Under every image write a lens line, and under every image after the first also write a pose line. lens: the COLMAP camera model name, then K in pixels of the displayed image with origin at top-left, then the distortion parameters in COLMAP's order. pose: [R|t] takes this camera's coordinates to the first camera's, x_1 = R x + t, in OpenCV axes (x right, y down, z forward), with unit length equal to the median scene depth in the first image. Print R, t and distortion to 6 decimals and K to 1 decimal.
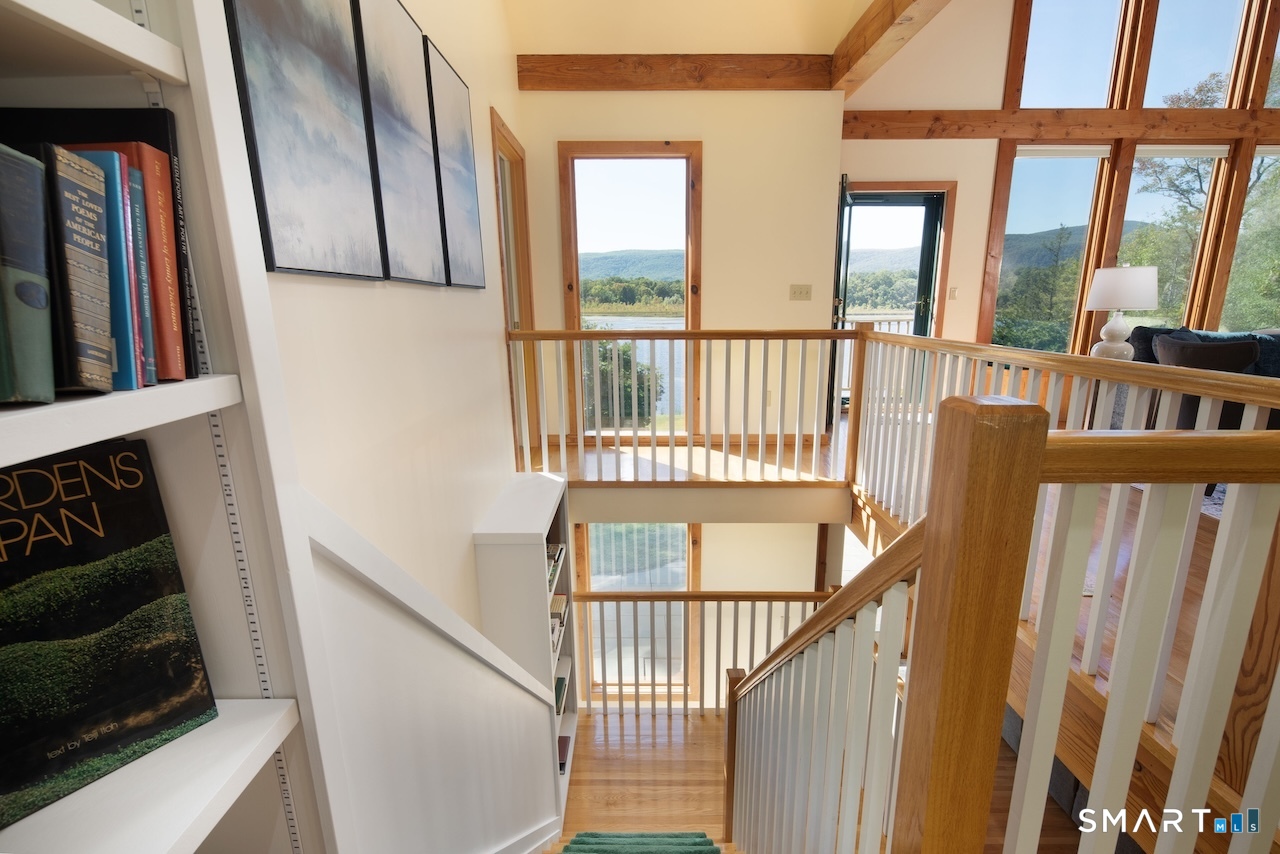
lens RADIAL K [[642.1, 0, 617.8], [0, 642.1, 472.1], [0, 0, 1]] dist [0.003283, 0.000509]
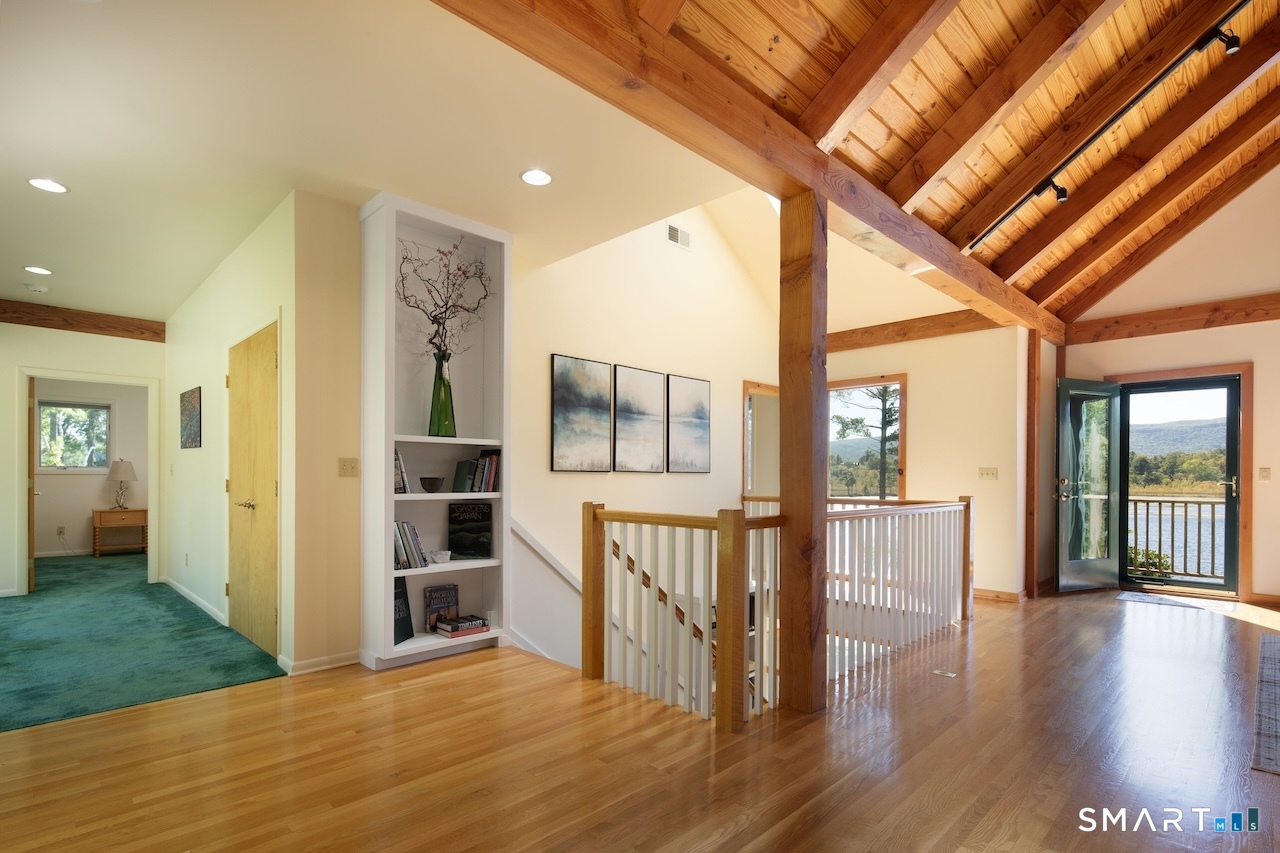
lens RADIAL K [[625.7, 0, 623.6], [0, 625.7, 482.5], [0, 0, 1]] dist [-0.000322, -0.000234]
pose [[0.710800, 0.004950, -0.703376, 0.106018], [-0.181364, 0.967453, -0.176469, 0.014140], [0.679610, 0.253002, 0.688564, -0.054293]]
